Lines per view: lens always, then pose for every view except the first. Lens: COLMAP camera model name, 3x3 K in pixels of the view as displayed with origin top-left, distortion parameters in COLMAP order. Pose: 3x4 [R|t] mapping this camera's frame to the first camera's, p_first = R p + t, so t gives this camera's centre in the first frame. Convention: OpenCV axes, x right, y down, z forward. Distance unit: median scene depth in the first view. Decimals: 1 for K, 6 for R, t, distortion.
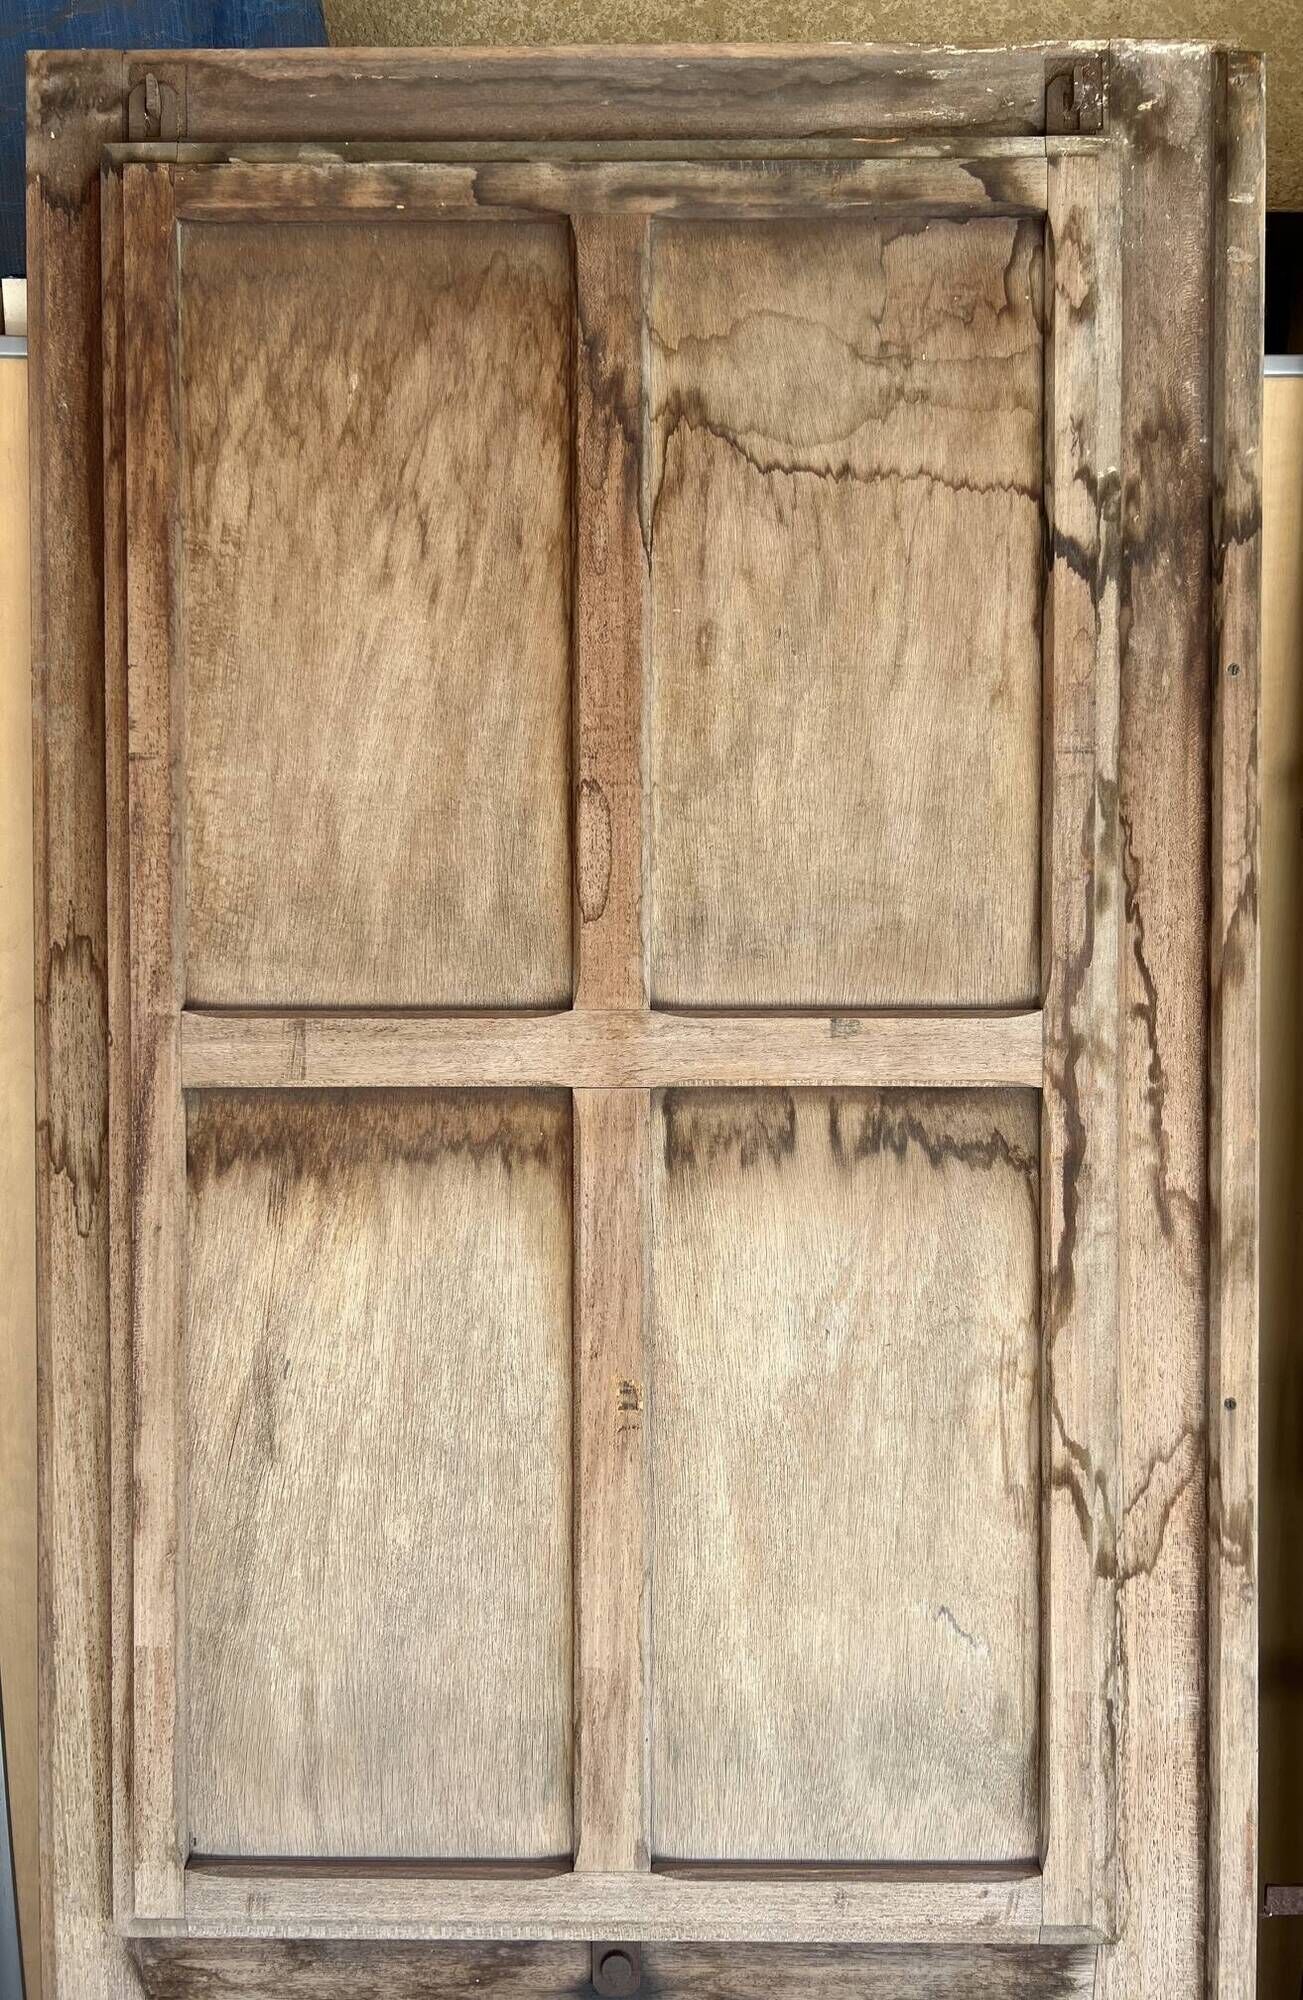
lens RADIAL K [[1402.2, 0, 654.0], [0, 1402.2, 1036.2], [0, 0, 1]] dist [0.037467, -0.033641]
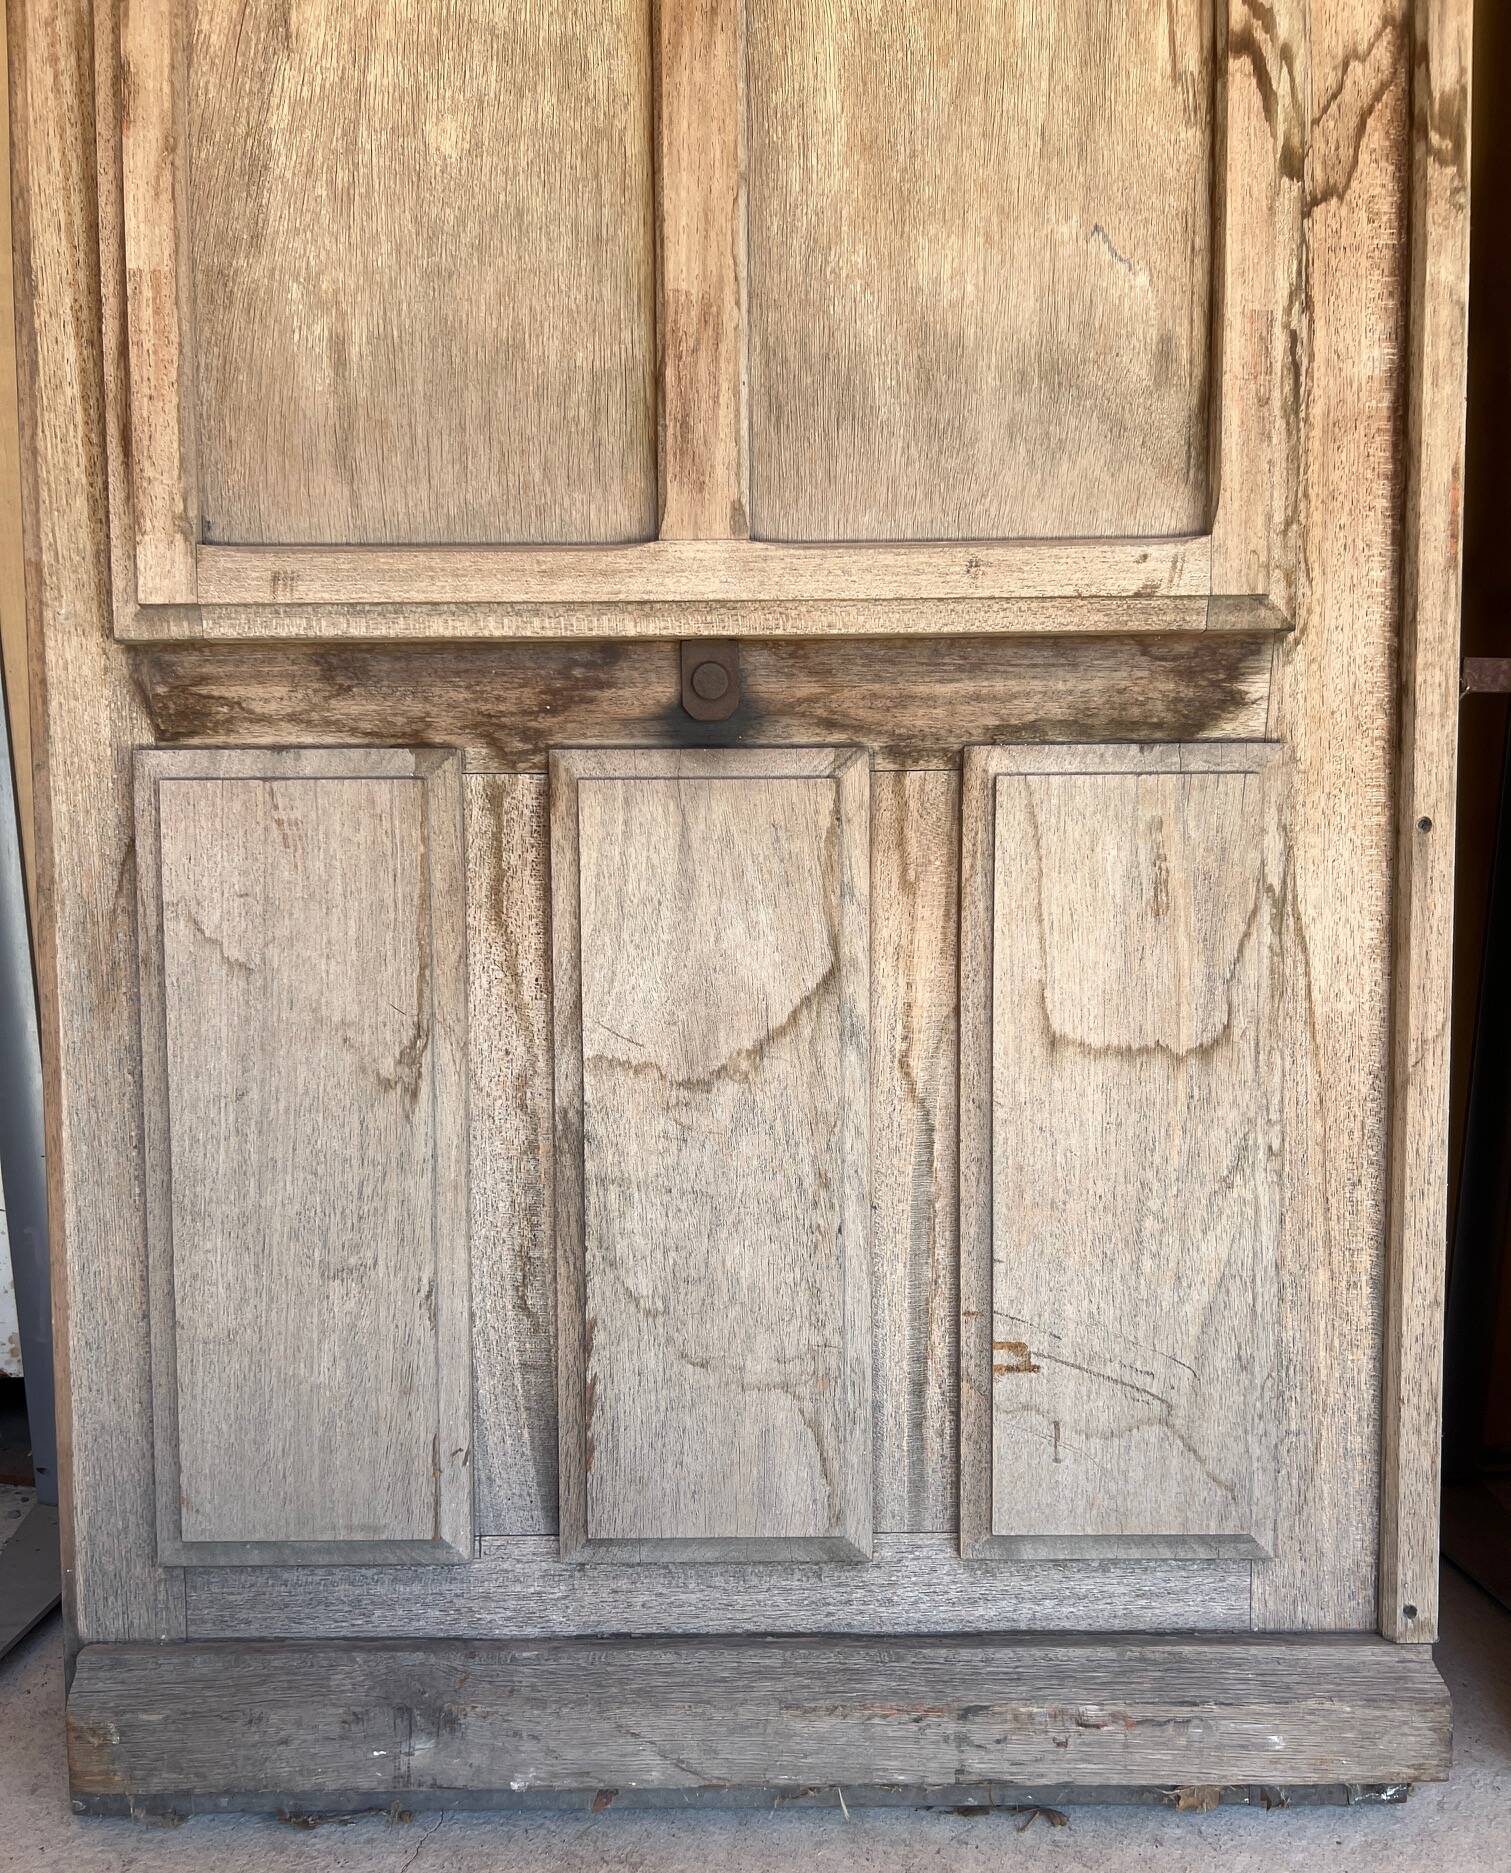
lens RADIAL K [[1421.3, 0, 764.4], [0, 1421.3, 984.7], [0, 0, 1]] dist [0.043702, -0.044420]
pose [[0.999913, -0.006640, 0.011379, -0.004922], [0.006238, 0.999370, 0.034932, 0.823599], [-0.011603, -0.034858, 0.999325, 0.136276]]
